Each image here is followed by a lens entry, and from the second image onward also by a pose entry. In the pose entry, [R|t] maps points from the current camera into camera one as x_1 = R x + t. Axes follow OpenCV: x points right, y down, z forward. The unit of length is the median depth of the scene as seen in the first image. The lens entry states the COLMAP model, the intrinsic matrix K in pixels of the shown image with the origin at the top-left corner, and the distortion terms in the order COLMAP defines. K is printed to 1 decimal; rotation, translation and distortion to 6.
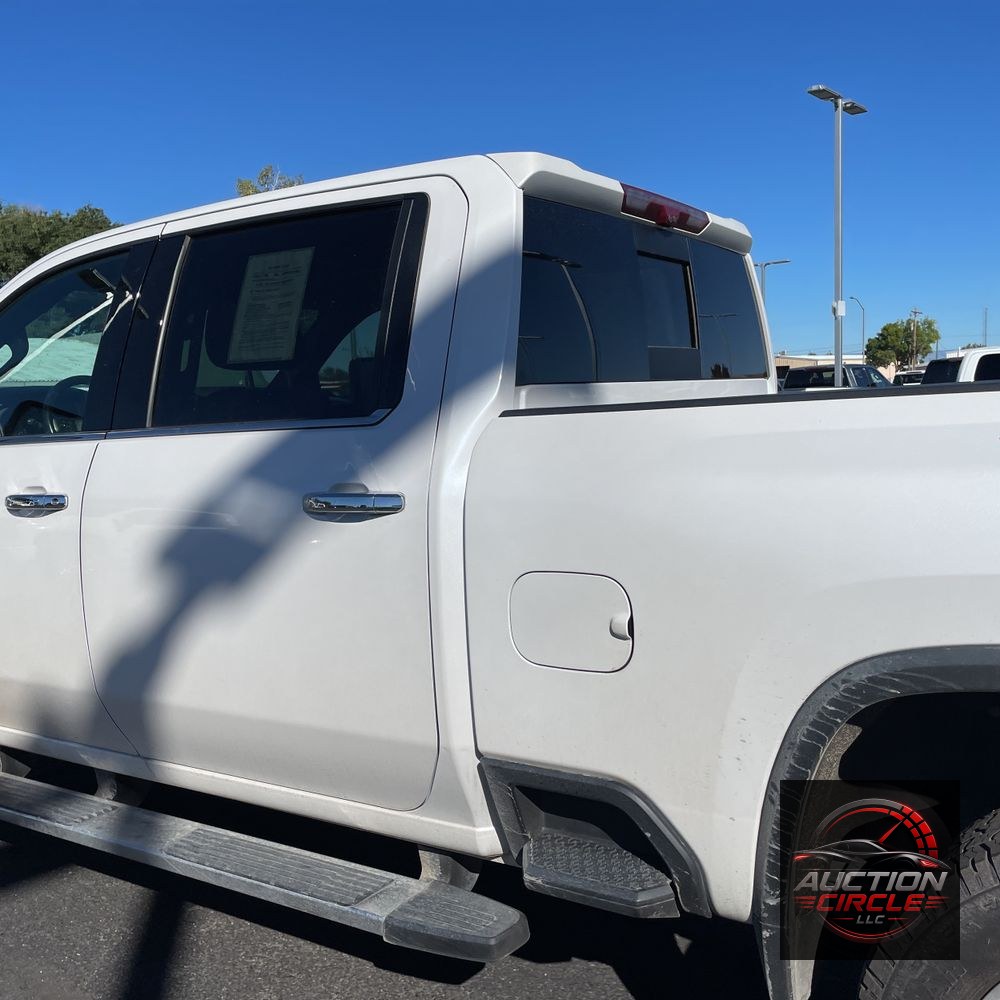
lens RADIAL K [[1003.9, 0, 484.3], [0, 1003.9, 515.6], [0, 0, 1]] dist [0.096428, -0.133720]
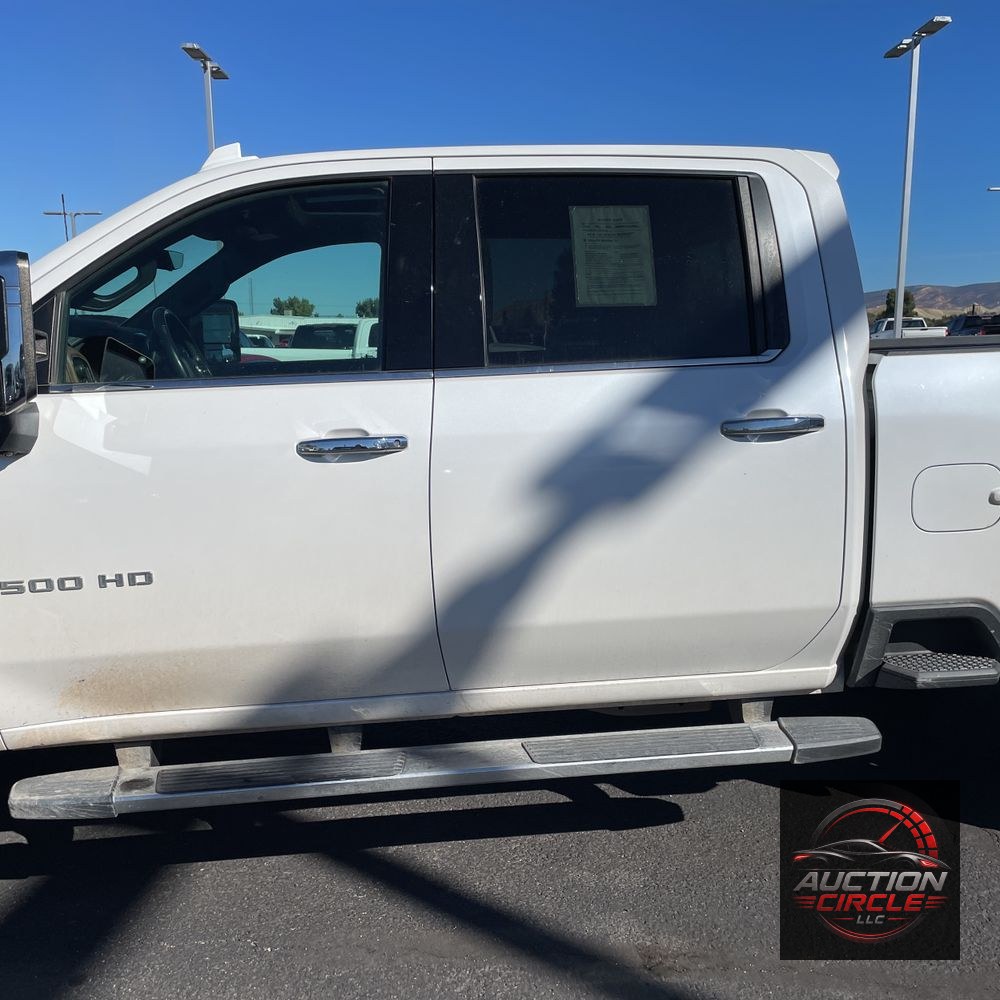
lens RADIAL K [[1003.9, 0, 484.3], [0, 1003.9, 515.6], [0, 0, 1]] dist [0.096428, -0.133720]
pose [[0.776045, -0.082343, 0.625279, -1.034790], [0.057186, 0.996543, 0.060260, 0.003070], [-0.628080, -0.011007, 0.778071, 0.217720]]
